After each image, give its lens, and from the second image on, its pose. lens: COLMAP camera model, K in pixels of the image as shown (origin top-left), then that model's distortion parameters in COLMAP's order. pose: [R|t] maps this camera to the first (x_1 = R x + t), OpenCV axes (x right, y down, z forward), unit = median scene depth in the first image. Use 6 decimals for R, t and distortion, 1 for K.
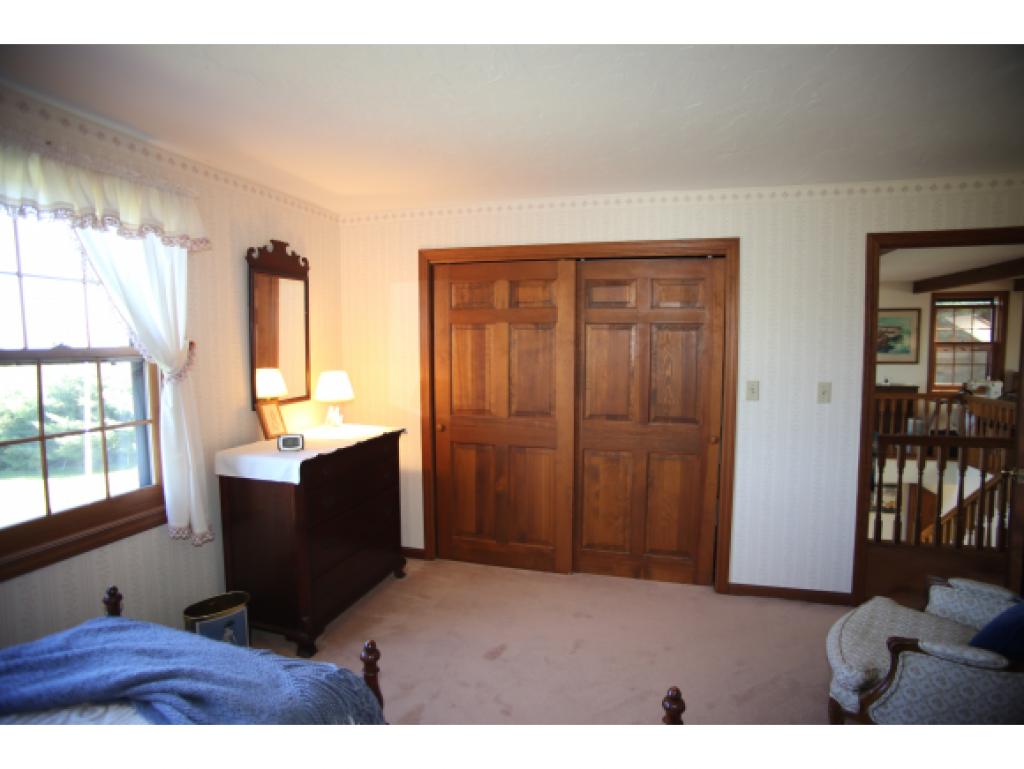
lens RADIAL K [[556.6, 0, 512.2], [0, 556.6, 390.3], [0, 0, 1]] dist [-0.120714, 0.068134]
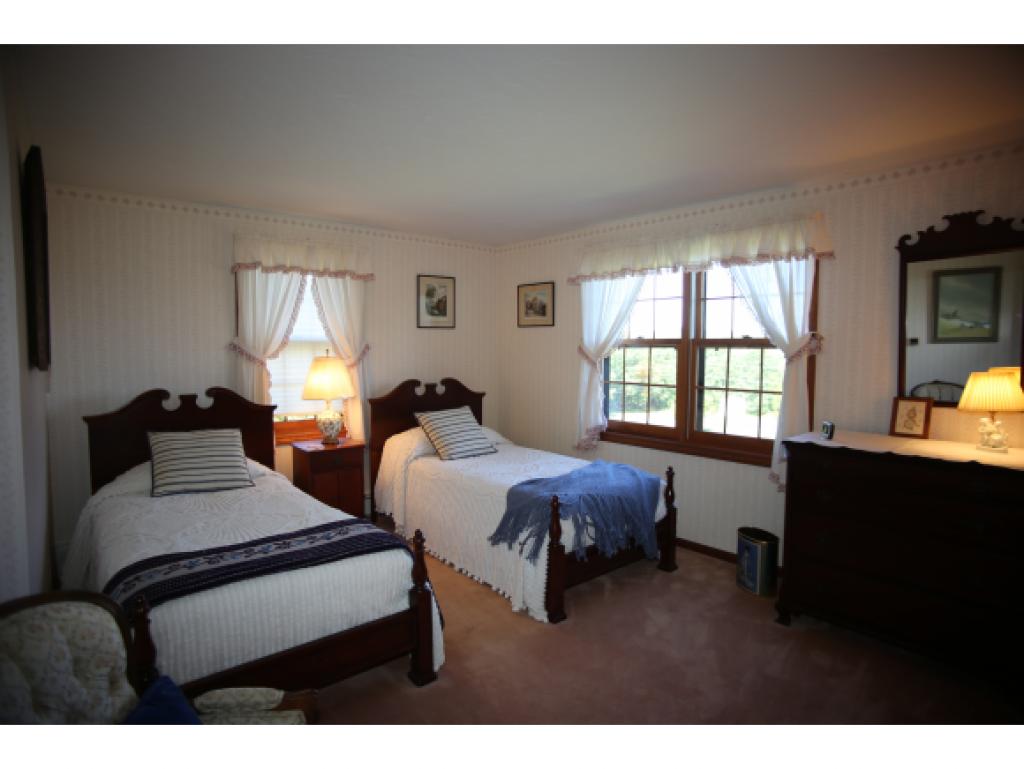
lens RADIAL K [[556.6, 0, 512.2], [0, 556.6, 390.3], [0, 0, 1]] dist [-0.120714, 0.068134]
pose [[-0.521689, 0.064399, -0.850702, 0.719825], [-0.075390, 0.989766, 0.121159, -0.051069], [0.849798, 0.127342, -0.511495, 0.932575]]
